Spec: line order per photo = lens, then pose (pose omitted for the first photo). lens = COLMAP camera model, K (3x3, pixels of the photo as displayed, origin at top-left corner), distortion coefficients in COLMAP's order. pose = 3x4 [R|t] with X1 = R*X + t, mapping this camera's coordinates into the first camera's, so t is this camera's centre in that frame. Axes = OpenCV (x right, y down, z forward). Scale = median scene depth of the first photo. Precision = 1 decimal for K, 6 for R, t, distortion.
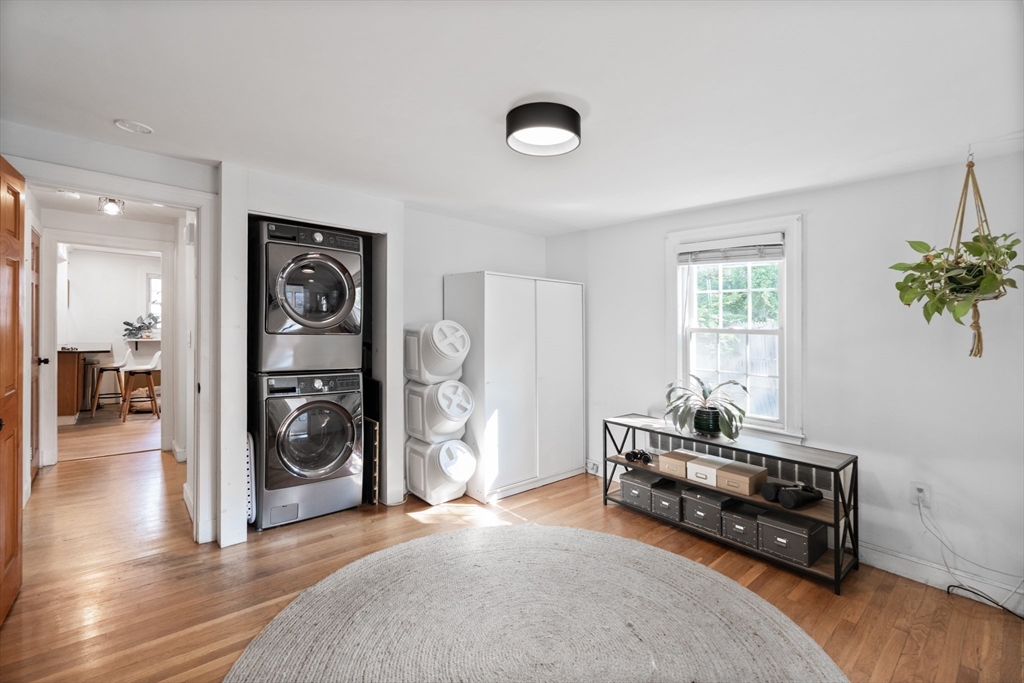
lens RADIAL K [[446.1, 0, 512.1], [0, 446.1, 343.7], [0, 0, 1]] dist [-0.001285, 0.000553]
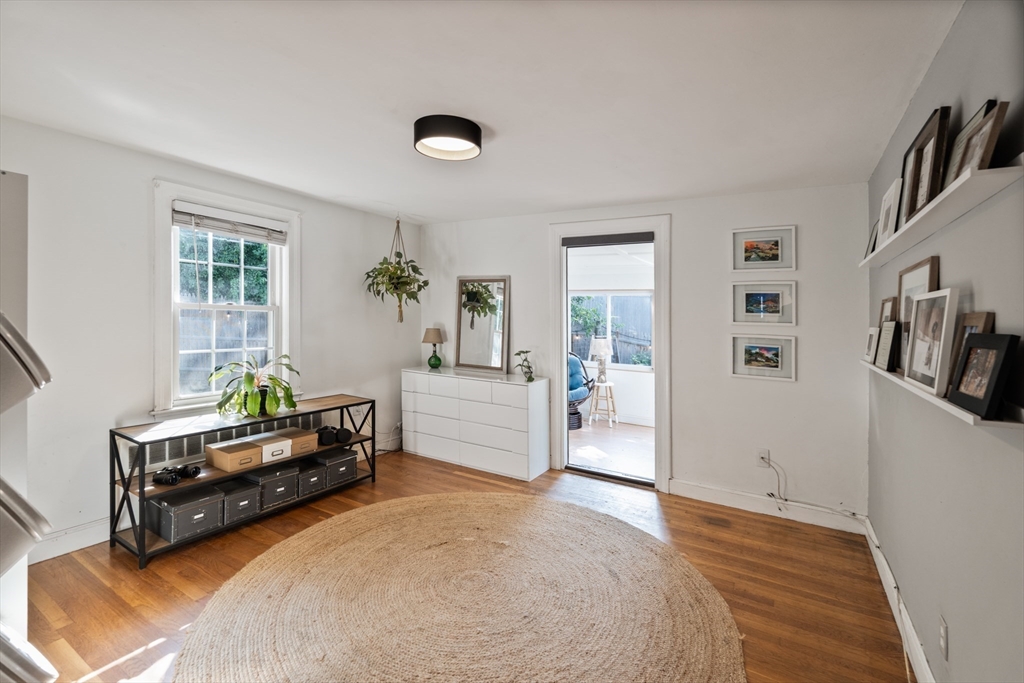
lens RADIAL K [[446.1, 0, 526.8], [0, 446.1, 297.0], [0, 0, 1]] dist [-0.001285, 0.000553]
pose [[-0.299317, 0.003067, 0.954149, -0.766856], [-0.002579, 0.999989, -0.004024, -0.058085], [-0.954150, -0.003666, -0.299306, 0.826810]]
